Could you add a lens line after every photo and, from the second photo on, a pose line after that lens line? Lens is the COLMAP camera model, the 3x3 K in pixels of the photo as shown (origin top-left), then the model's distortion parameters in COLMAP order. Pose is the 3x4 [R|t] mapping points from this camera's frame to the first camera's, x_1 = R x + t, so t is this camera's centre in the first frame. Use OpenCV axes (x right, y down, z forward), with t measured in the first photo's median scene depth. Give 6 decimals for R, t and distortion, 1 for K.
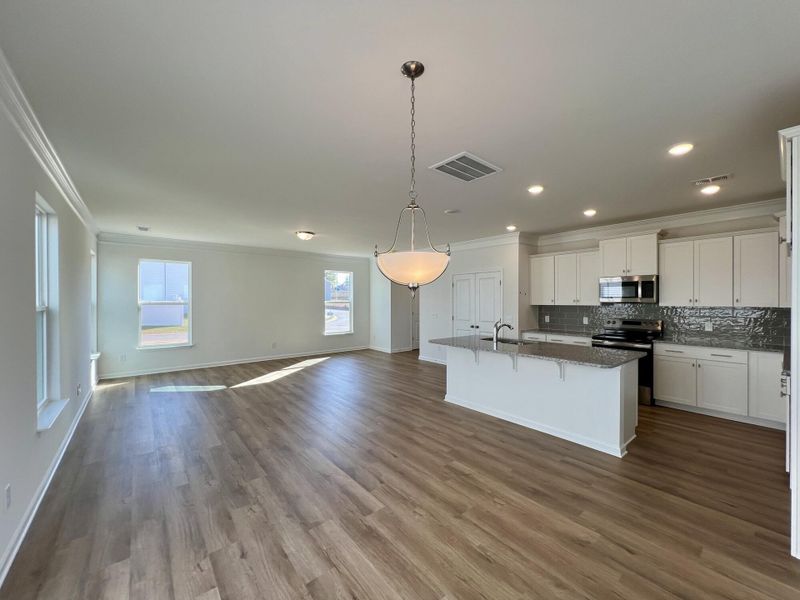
lens RADIAL K [[316.5, 0, 400.5], [0, 316.5, 299.8], [0, 0, 1]] dist [-0.000602, -0.000340]
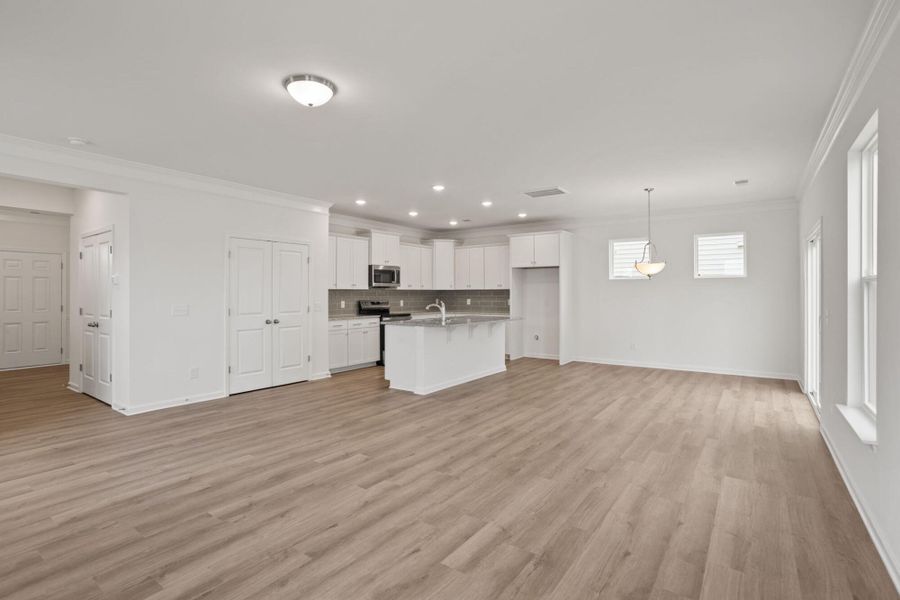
lens RADIAL K [[436.8, 0, 450.8], [0, 436.8, 297.1], [0, 0, 1]] dist [-0.017840, 0.009612]
pose [[-0.256067, -0.007747, 0.966628, -1.071428], [-0.001240, 0.999970, 0.007685, 0.038553], [-0.966658, 0.000770, -0.256068, 1.265929]]
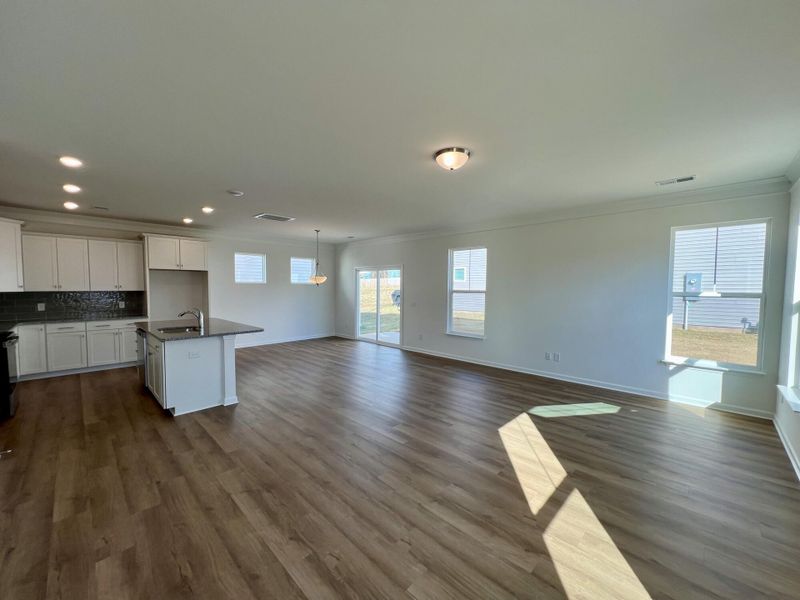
lens RADIAL K [[316.5, 0, 400.8], [0, 316.5, 302.8], [0, 0, 1]] dist [-0.000602, -0.000340]
pose [[-0.993415, 0.001763, -0.114556, -0.212905], [-0.004232, 0.998635, 0.052067, -0.004373], [0.114491, 0.052209, -0.992051, 1.945953]]
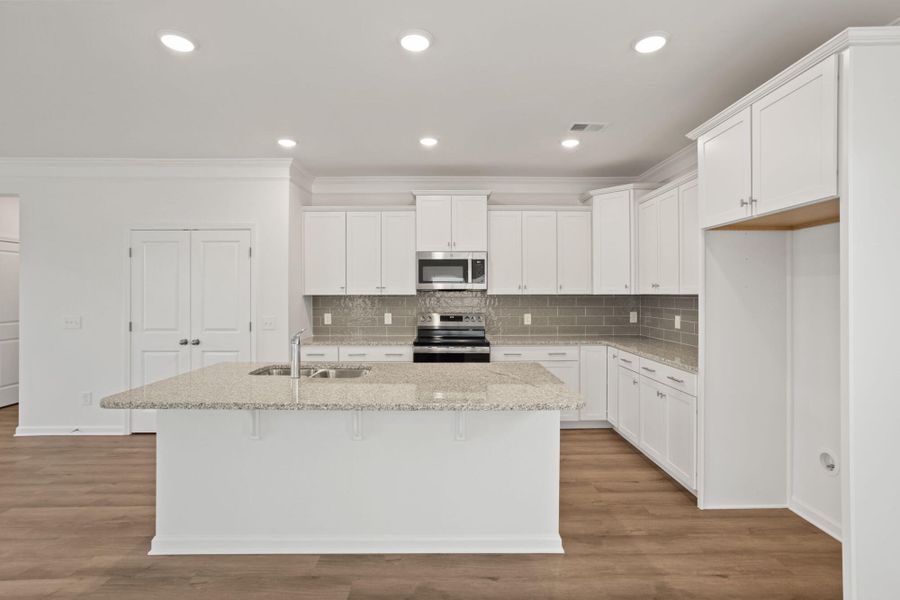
lens RADIAL K [[436.8, 0, 455.4], [0, 436.8, 292.3], [0, 0, 1]] dist [-0.017840, 0.009612]
pose [[0.632357, 0.000264, 0.774677, -0.024780], [-0.000507, 1.000000, 0.000073, 0.015856], [-0.774677, -0.000439, 0.632357, 0.413609]]
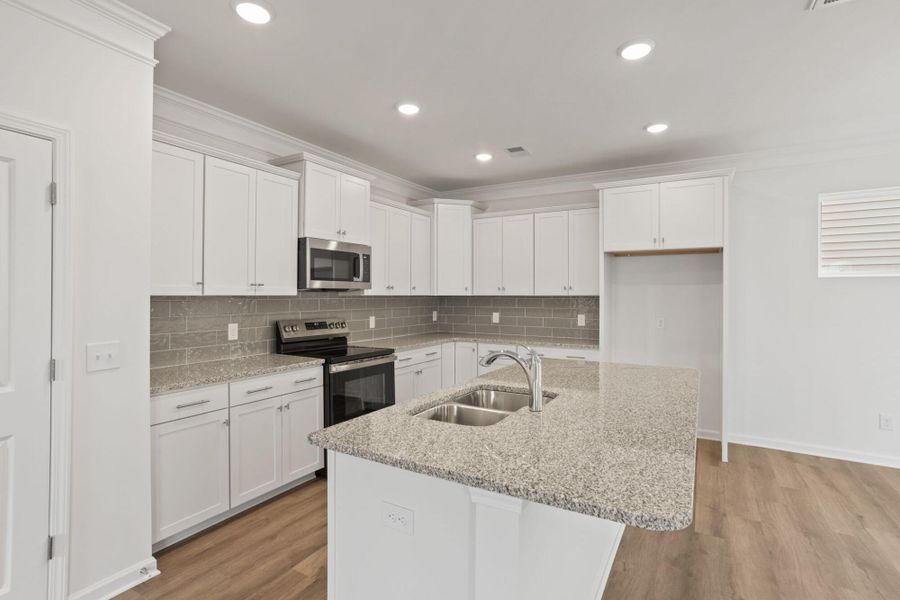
lens RADIAL K [[436.8, 0, 449.2], [0, 436.8, 296.8], [0, 0, 1]] dist [-0.017840, 0.009612]
pose [[-0.341300, -0.005970, 0.939936, -0.073942], [-0.006916, 0.999969, 0.003840, 0.019000], [-0.939929, -0.005190, -0.341330, 1.146211]]
